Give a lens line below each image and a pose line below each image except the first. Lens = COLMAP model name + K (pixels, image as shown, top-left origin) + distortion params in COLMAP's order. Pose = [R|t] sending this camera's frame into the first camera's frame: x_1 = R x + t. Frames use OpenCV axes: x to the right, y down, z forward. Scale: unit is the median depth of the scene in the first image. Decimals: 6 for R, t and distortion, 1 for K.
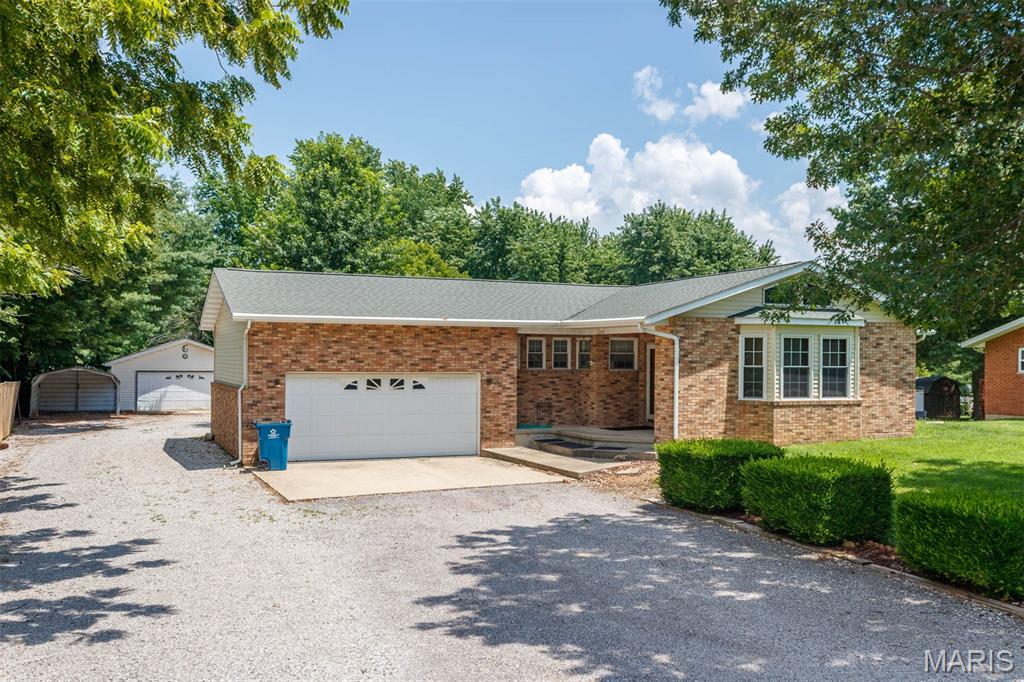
lens RADIAL K [[923.0, 0, 510.4], [0, 923.0, 344.8], [0, 0, 1]] dist [0.012216, 0.007514]
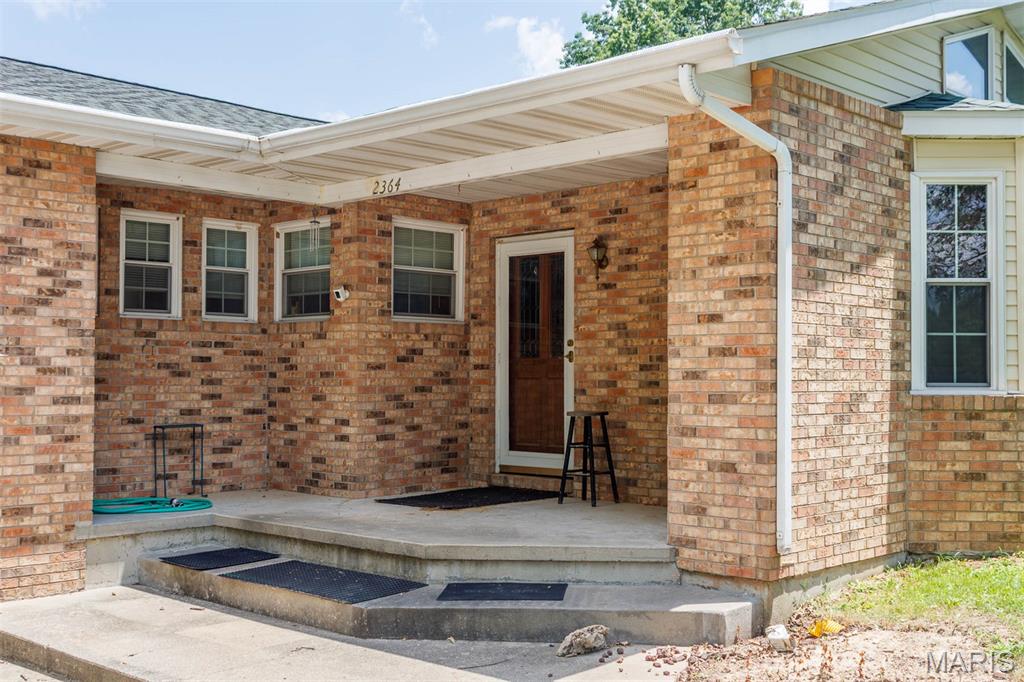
lens RADIAL K [[1186.2, 0, 512.7], [0, 1186.2, 340.2], [0, 0, 1]] dist [0.011980, 0.000000]
pose [[0.923695, 0.005355, 0.383091, -0.013052], [0.000129, 0.999898, -0.014287, 0.042332], [-0.383129, 0.013246, 0.923600, 0.618583]]
